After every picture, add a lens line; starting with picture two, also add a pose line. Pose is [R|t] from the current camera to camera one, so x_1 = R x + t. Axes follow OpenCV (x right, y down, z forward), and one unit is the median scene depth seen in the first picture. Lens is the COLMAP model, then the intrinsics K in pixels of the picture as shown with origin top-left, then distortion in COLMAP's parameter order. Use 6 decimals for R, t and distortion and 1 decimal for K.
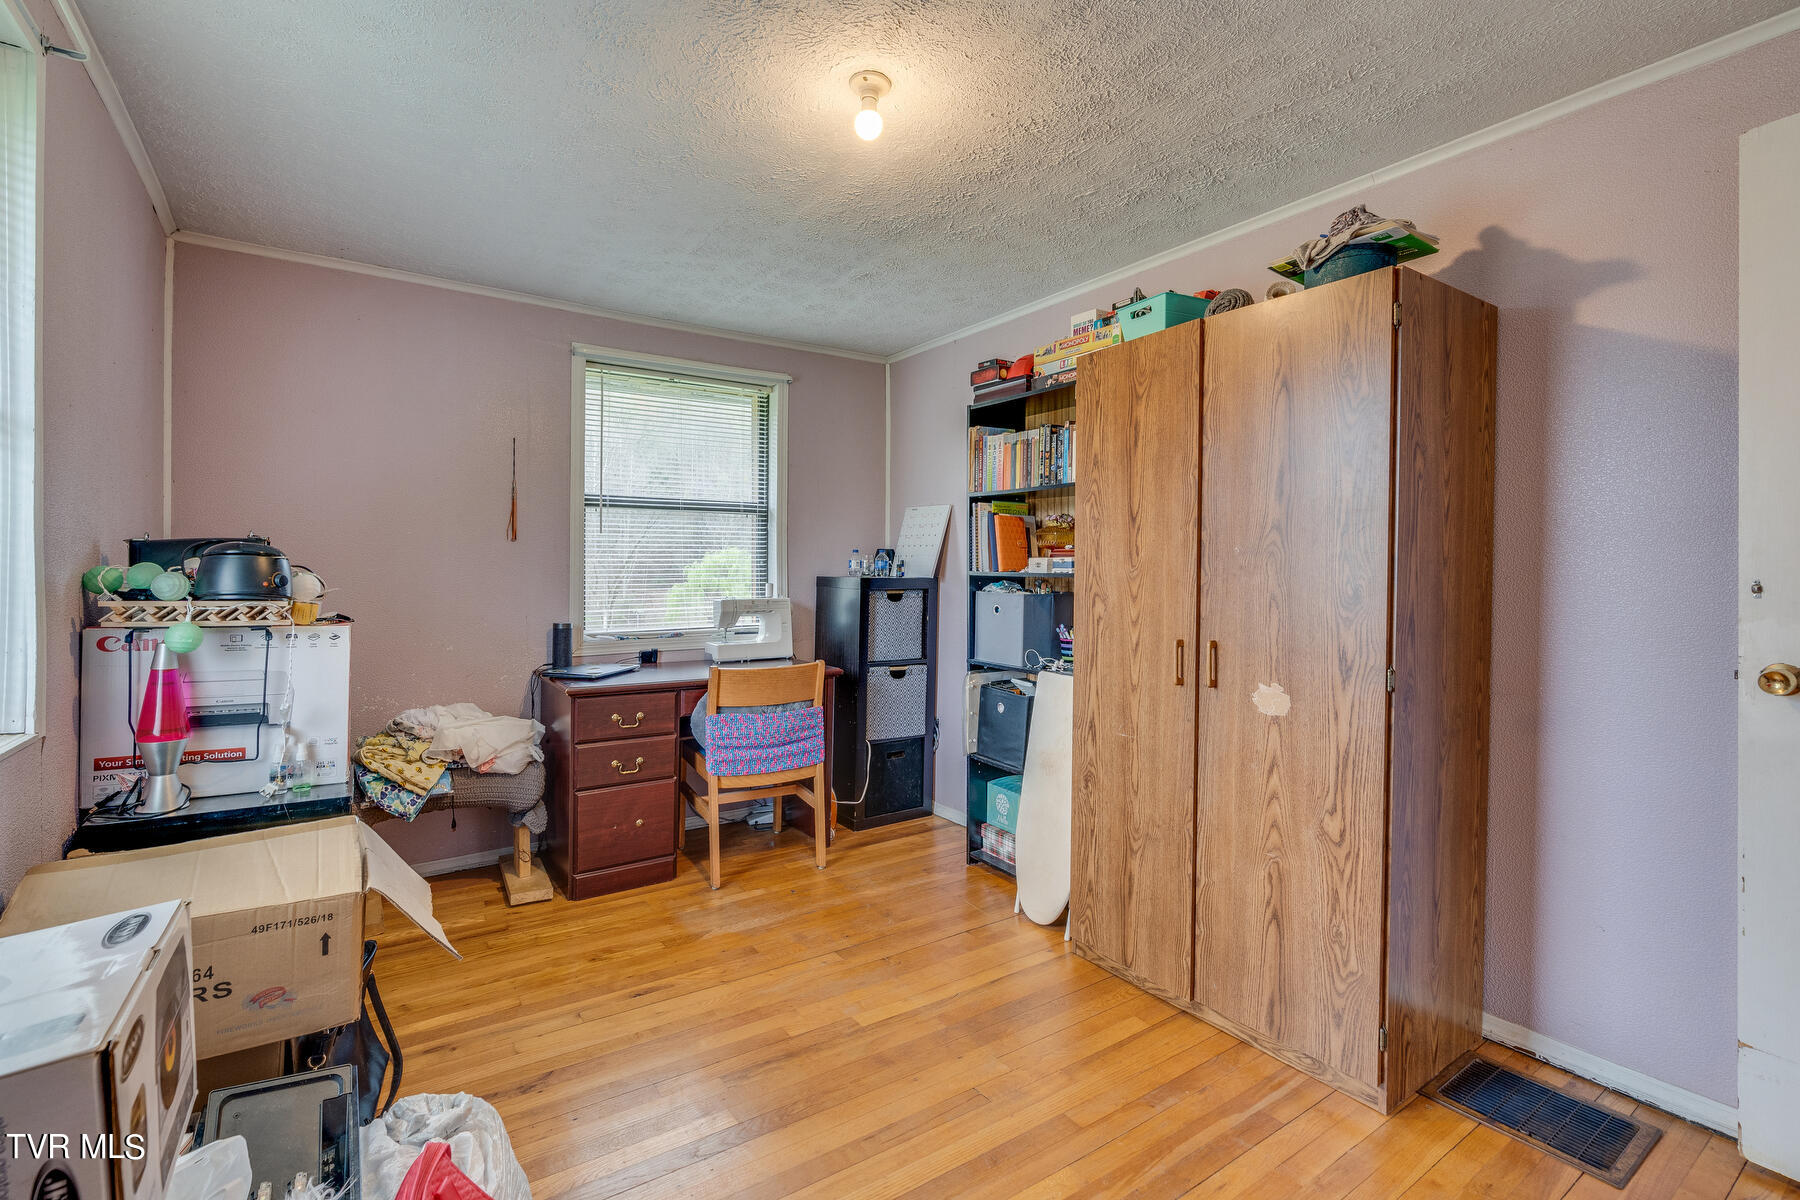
lens RADIAL K [[824.5, 0, 902.2], [0, 824.5, 585.5], [0, 0, 1]] dist [-0.002982, -0.000015]
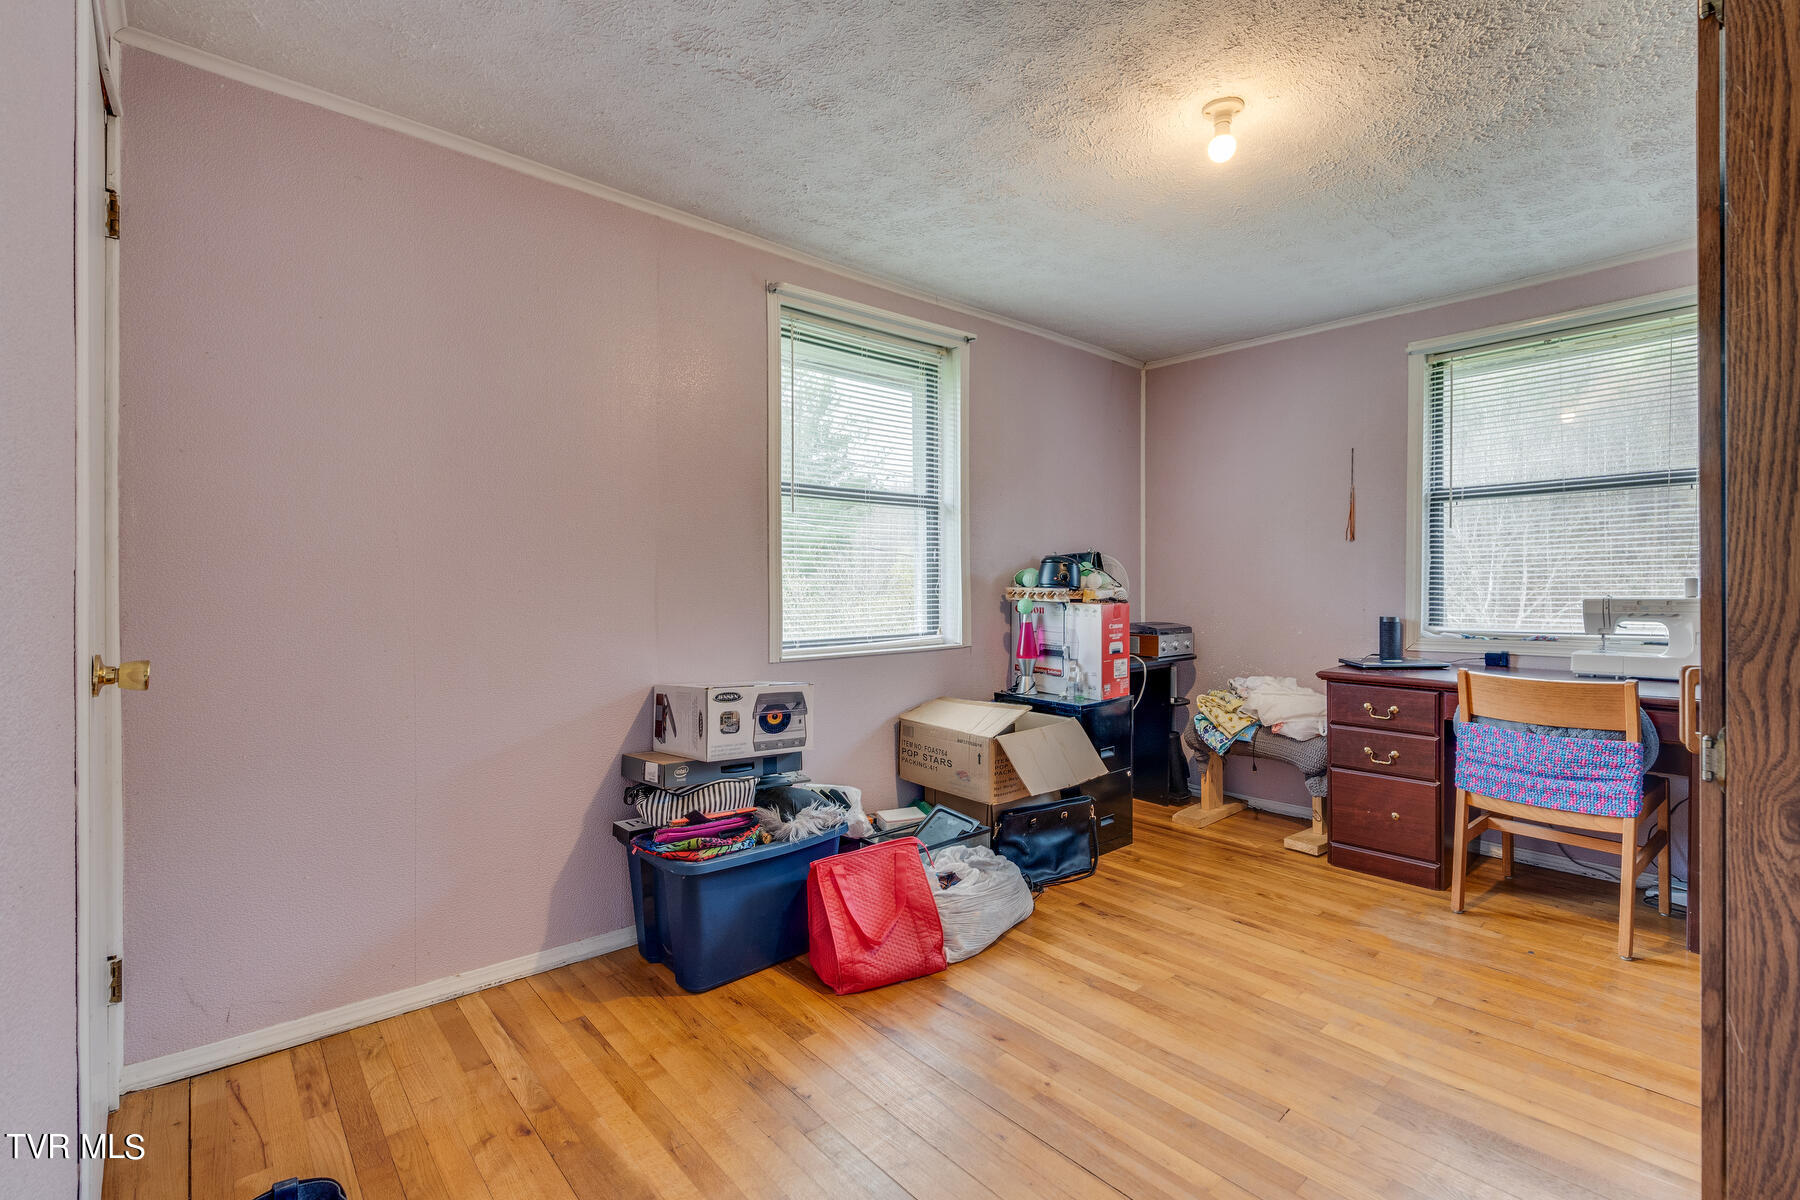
lens RADIAL K [[824.5, 0, 901.7], [0, 824.5, 595.1], [0, 0, 1]] dist [-0.002982, -0.000015]
pose [[0.117920, 0.011344, -0.992958, 0.638962], [-0.004871, 0.999929, 0.010846, 0.011097], [0.993011, 0.003558, 0.117967, 0.299543]]
